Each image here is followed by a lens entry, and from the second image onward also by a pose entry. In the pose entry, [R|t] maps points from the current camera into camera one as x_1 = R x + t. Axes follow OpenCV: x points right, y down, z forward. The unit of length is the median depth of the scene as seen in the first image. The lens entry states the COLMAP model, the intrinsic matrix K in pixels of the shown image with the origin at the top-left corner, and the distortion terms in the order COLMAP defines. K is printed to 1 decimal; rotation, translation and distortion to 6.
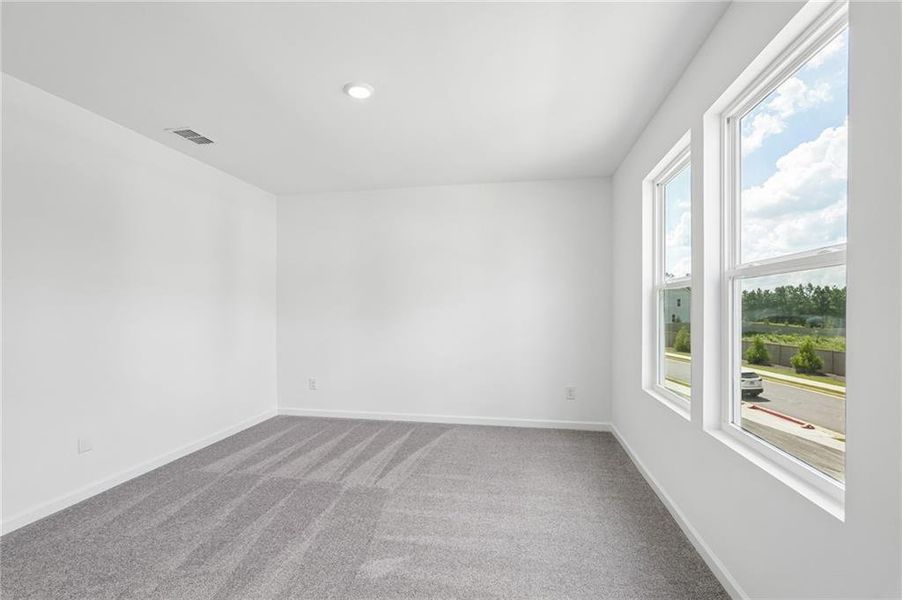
lens RADIAL K [[412.1, 0, 450.9], [0, 412.1, 303.0], [0, 0, 1]] dist [-0.012166, 0.009080]
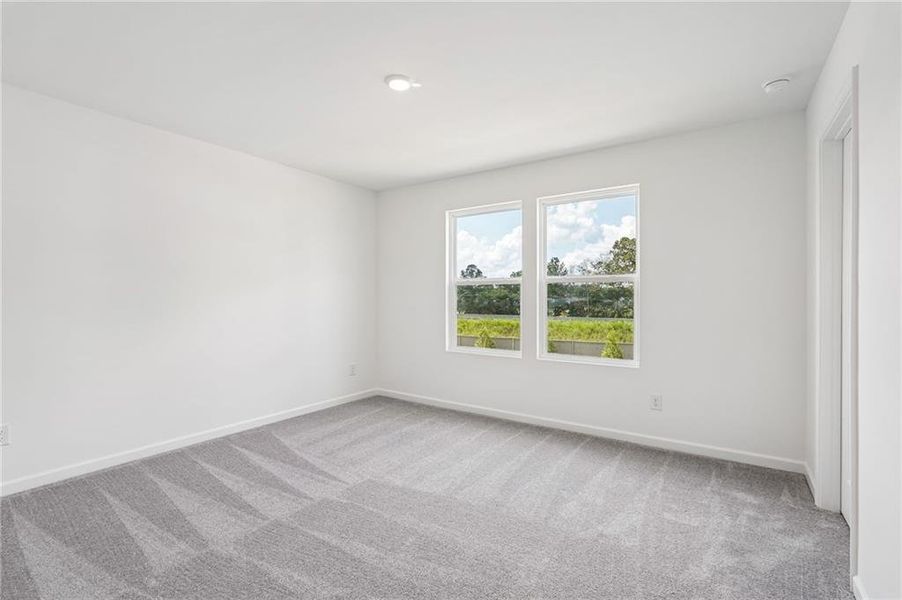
lens RADIAL K [[412.1, 0, 450.9], [0, 412.1, 303.0], [0, 0, 1]] dist [-0.012166, 0.009080]
pose [[0.416994, -0.021396, 0.908658, -0.823467], [-0.017023, 0.999364, 0.031344, -0.013299], [-0.908750, -0.028539, 0.416364, 0.340922]]
